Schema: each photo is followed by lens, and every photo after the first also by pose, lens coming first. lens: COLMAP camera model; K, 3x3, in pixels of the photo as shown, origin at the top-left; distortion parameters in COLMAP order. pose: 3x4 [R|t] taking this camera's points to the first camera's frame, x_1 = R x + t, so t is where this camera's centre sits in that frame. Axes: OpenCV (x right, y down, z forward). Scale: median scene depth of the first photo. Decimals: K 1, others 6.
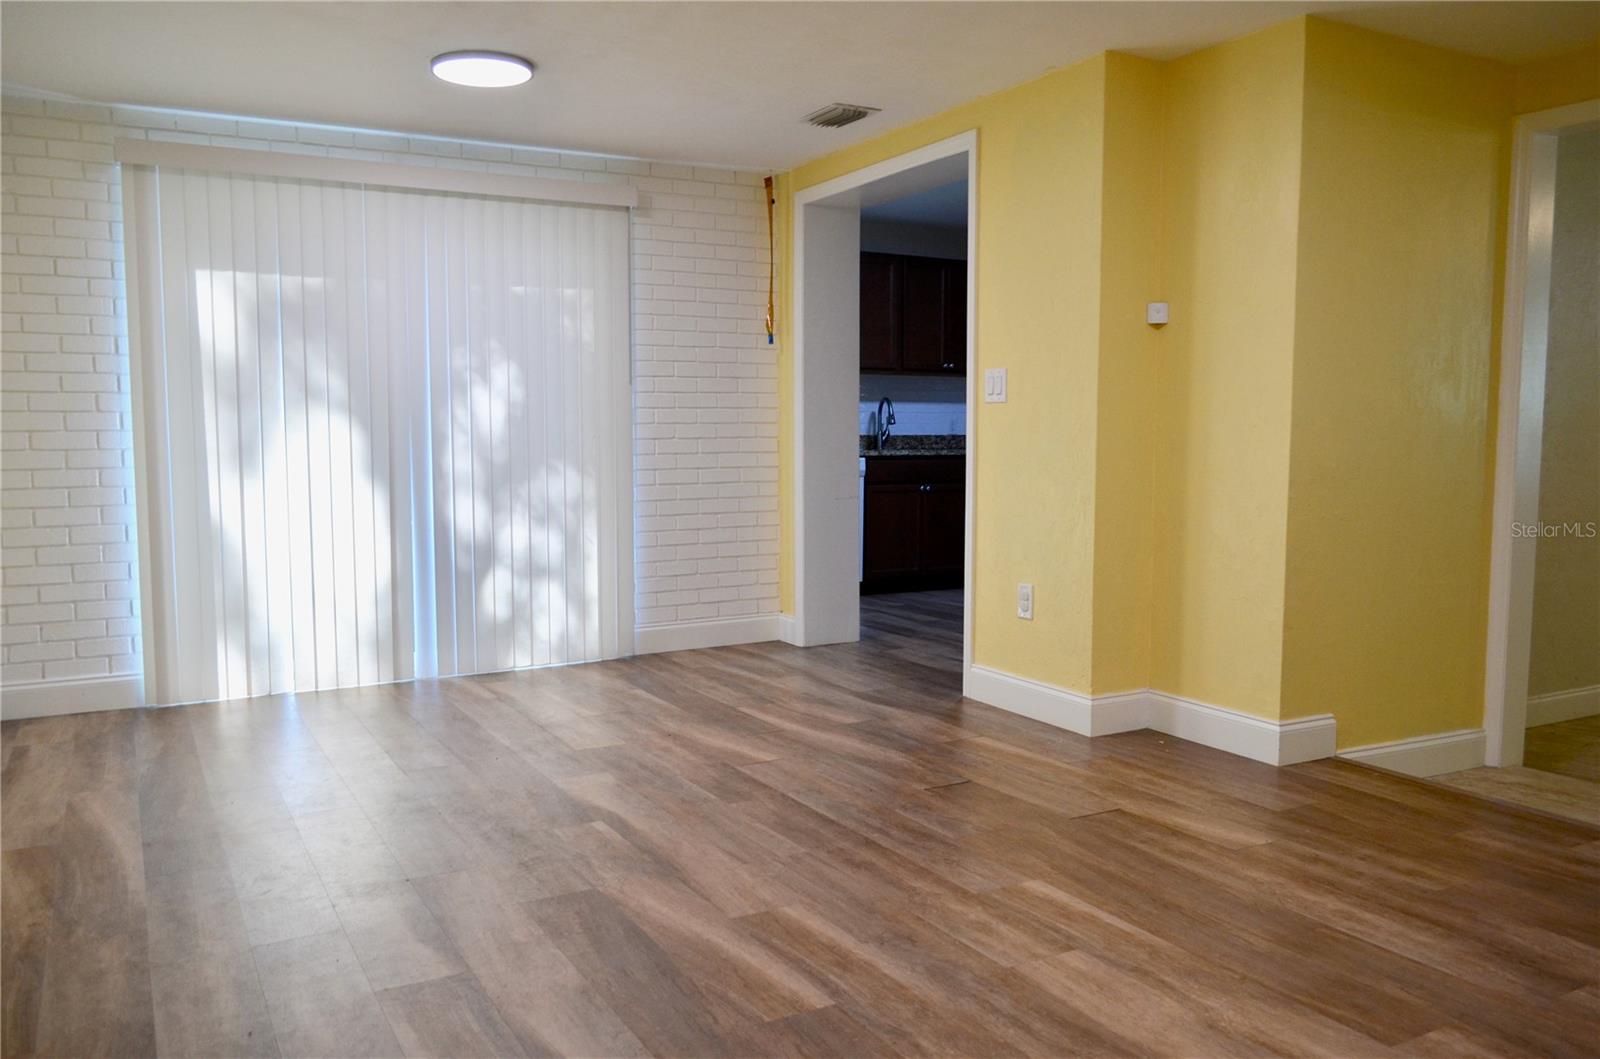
lens RADIAL K [[1232.4, 0, 802.7], [0, 1232.4, 530.8], [0, 0, 1]] dist [-0.013697, -0.000628]
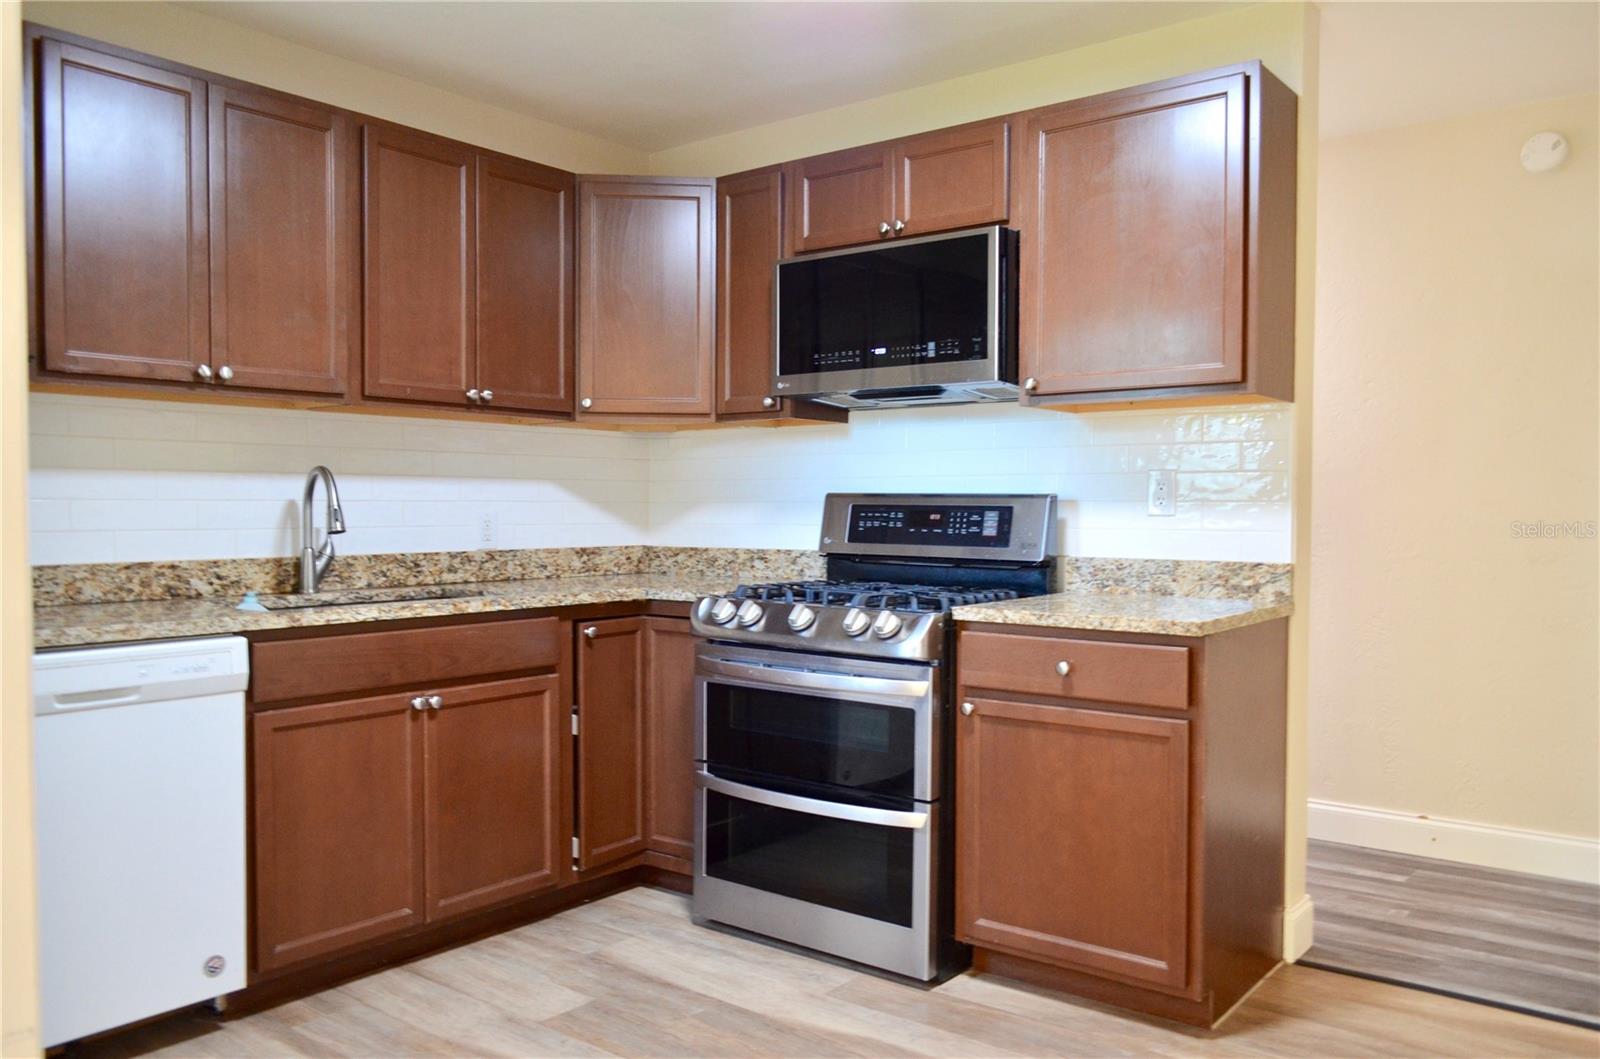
lens RADIAL K [[1232.4, 0, 802.7], [0, 1232.4, 530.8], [0, 0, 1]] dist [-0.013697, -0.000628]
pose [[0.923108, -0.005247, 0.384506, 0.123239], [0.026441, 0.998407, -0.049853, -0.134166], [-0.383632, 0.056186, 0.921775, 1.218367]]
